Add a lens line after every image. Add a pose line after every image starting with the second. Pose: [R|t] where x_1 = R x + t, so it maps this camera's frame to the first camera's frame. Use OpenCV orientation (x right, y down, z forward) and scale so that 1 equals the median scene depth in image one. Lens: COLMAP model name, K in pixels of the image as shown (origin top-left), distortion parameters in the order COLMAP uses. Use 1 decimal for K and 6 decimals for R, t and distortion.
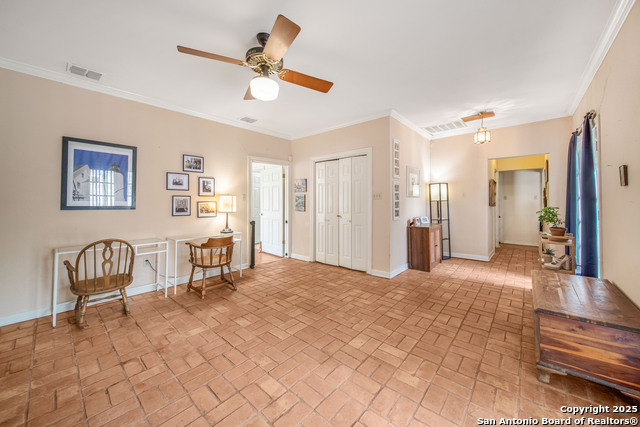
lens RADIAL K [[236.7, 0, 314.7], [0, 236.7, 204.0], [0, 0, 1]] dist [0.000267, 0.000038]
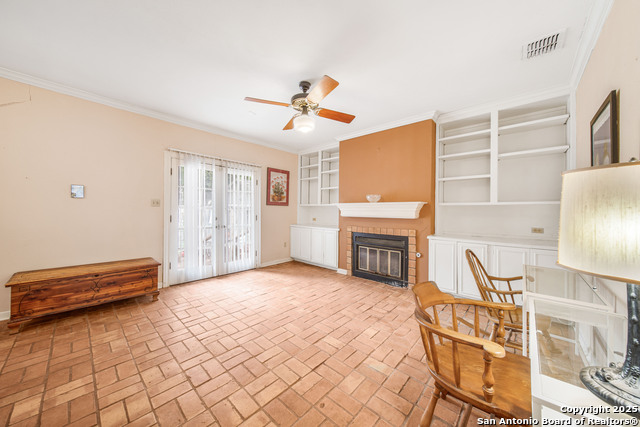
lens RADIAL K [[225.3, 0, 323.0], [0, 225.3, 213.4], [0, 0, 1]] dist [0.000964, 0.000064]
pose [[-0.999858, -0.007375, -0.015122, -0.206345], [-0.007713, 0.999719, 0.022402, -0.012718], [0.014952, 0.022515, -0.999635, 1.544987]]
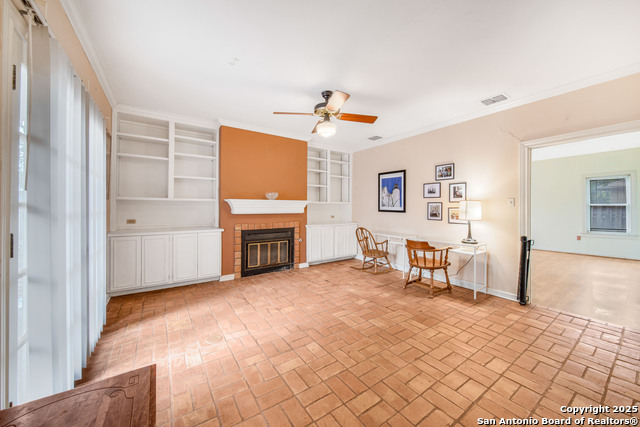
lens RADIAL K [[228.1, 0, 316.9], [0, 228.1, 211.3], [0, 0, 1]] dist [-0.000824, -0.000055]
pose [[-0.232019, 0.020266, -0.972500, 0.783646], [-0.011651, 0.999653, 0.023612, -0.014201], [0.972642, 0.016809, -0.231702, 0.863992]]
